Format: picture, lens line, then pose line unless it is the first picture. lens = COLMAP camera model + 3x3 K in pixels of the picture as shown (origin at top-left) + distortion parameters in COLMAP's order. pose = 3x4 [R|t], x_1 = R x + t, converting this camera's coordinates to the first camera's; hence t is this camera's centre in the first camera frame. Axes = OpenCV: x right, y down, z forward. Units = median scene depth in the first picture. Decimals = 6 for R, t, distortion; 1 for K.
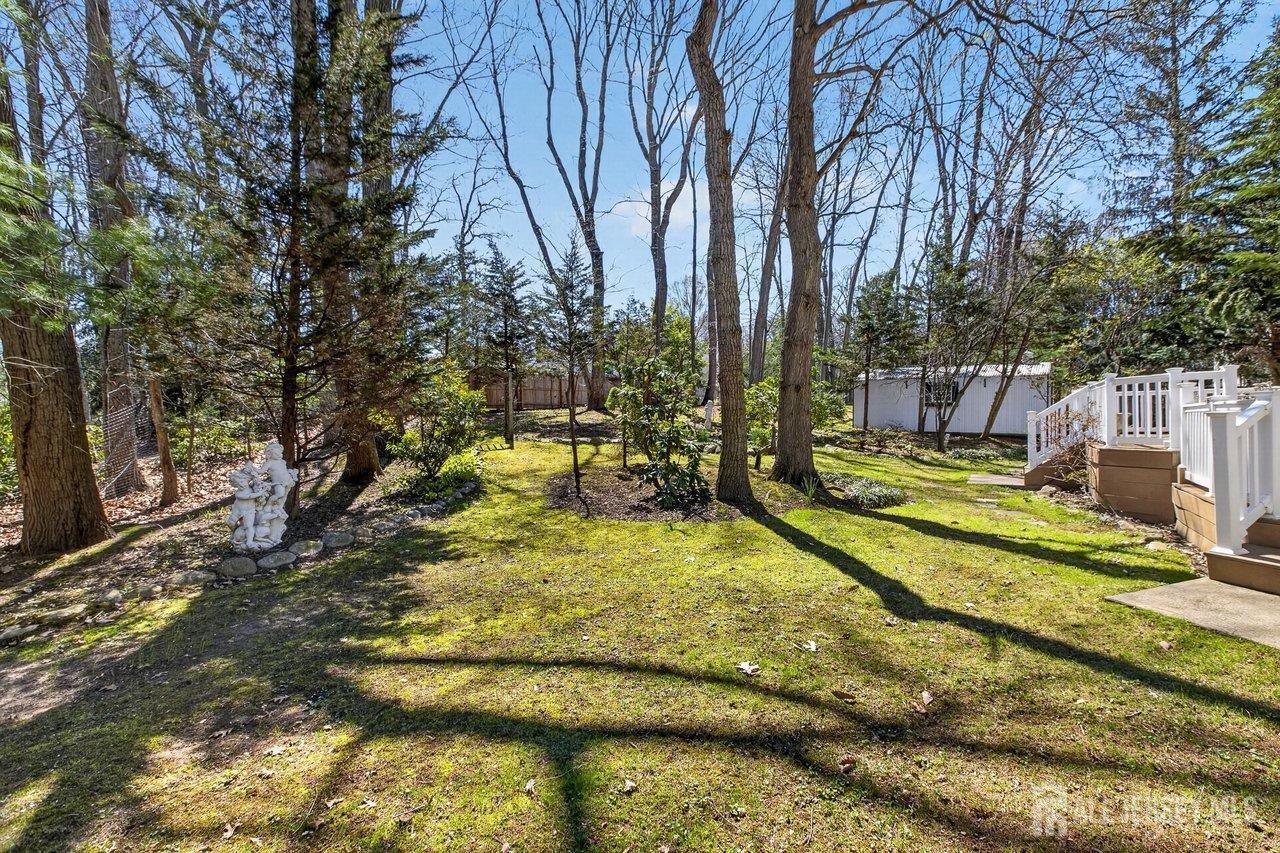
lens RADIAL K [[574.6, 0, 645.5], [0, 574.6, 419.4], [0, 0, 1]] dist [-0.001602, -0.000326]
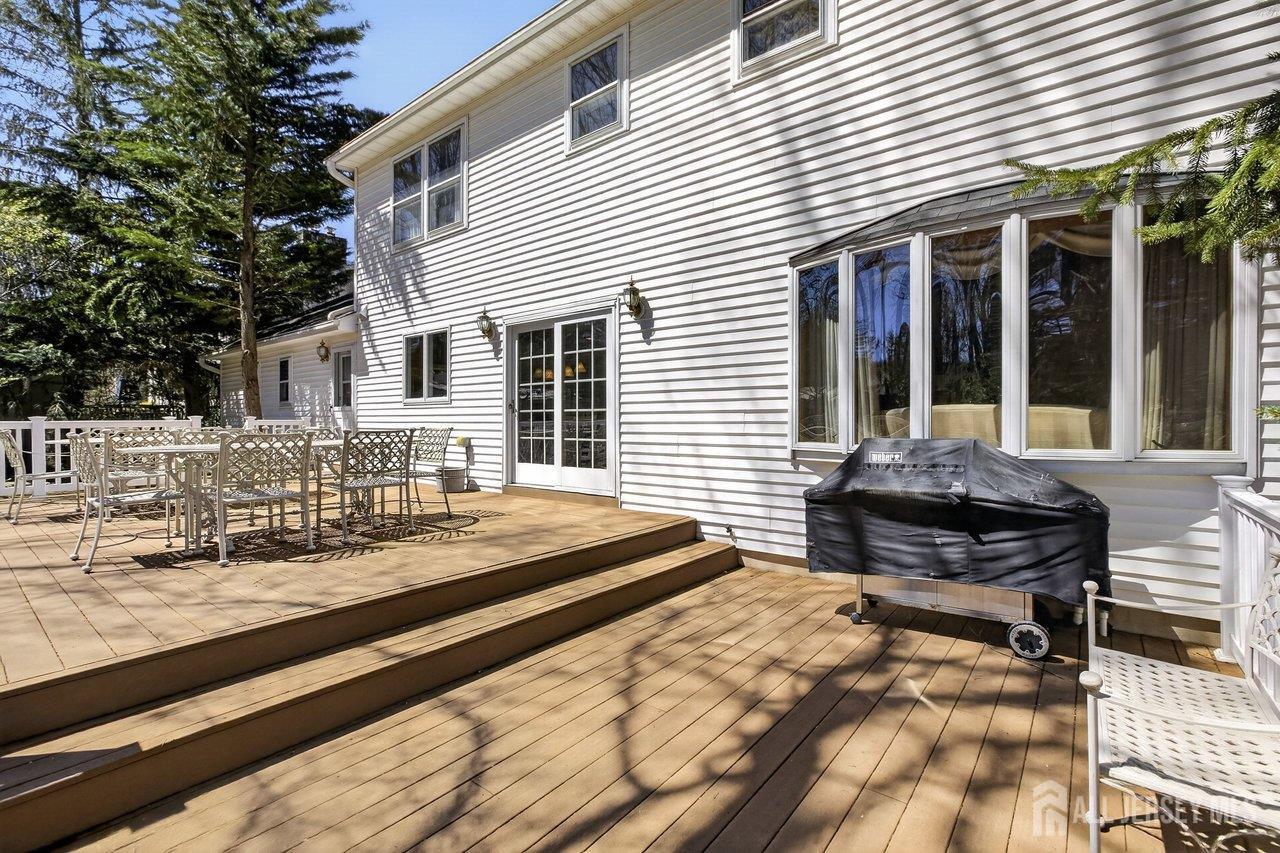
lens RADIAL K [[574.6, 0, 645.5], [0, 574.6, 419.4], [0, 0, 1]] dist [-0.001602, -0.000326]
pose [[0.087501, 0.005410, 0.996150, 0.347960], [0.005001, 0.999970, -0.005870, -0.039515], [-0.996152, 0.005496, 0.087471, 0.271404]]
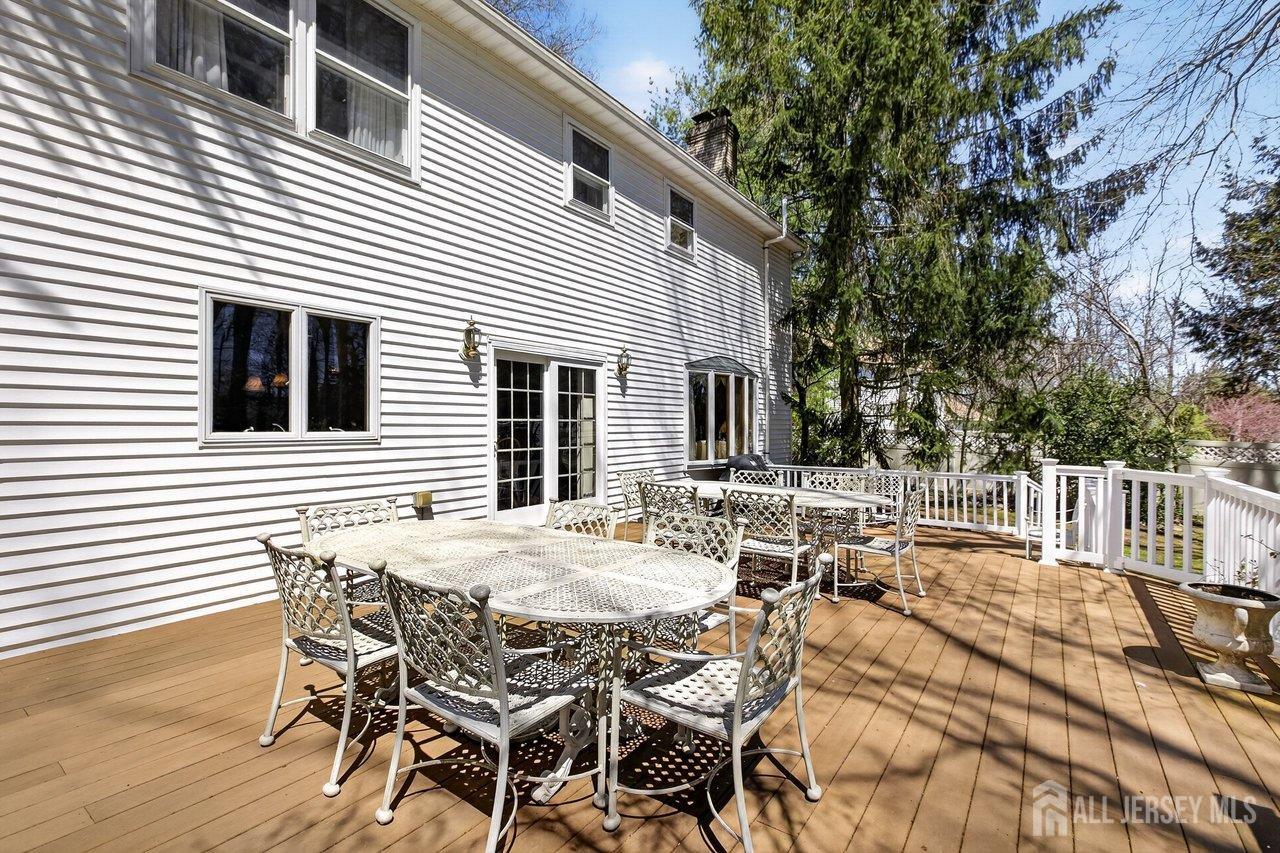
lens RADIAL K [[574.6, 0, 645.5], [0, 574.6, 419.4], [0, 0, 1]] dist [-0.001602, -0.000326]
pose [[-0.999459, 0.003061, 0.032741, 0.711509], [0.002787, 0.999961, -0.008420, -0.069102], [-0.032765, -0.008324, -0.999428, 0.845000]]
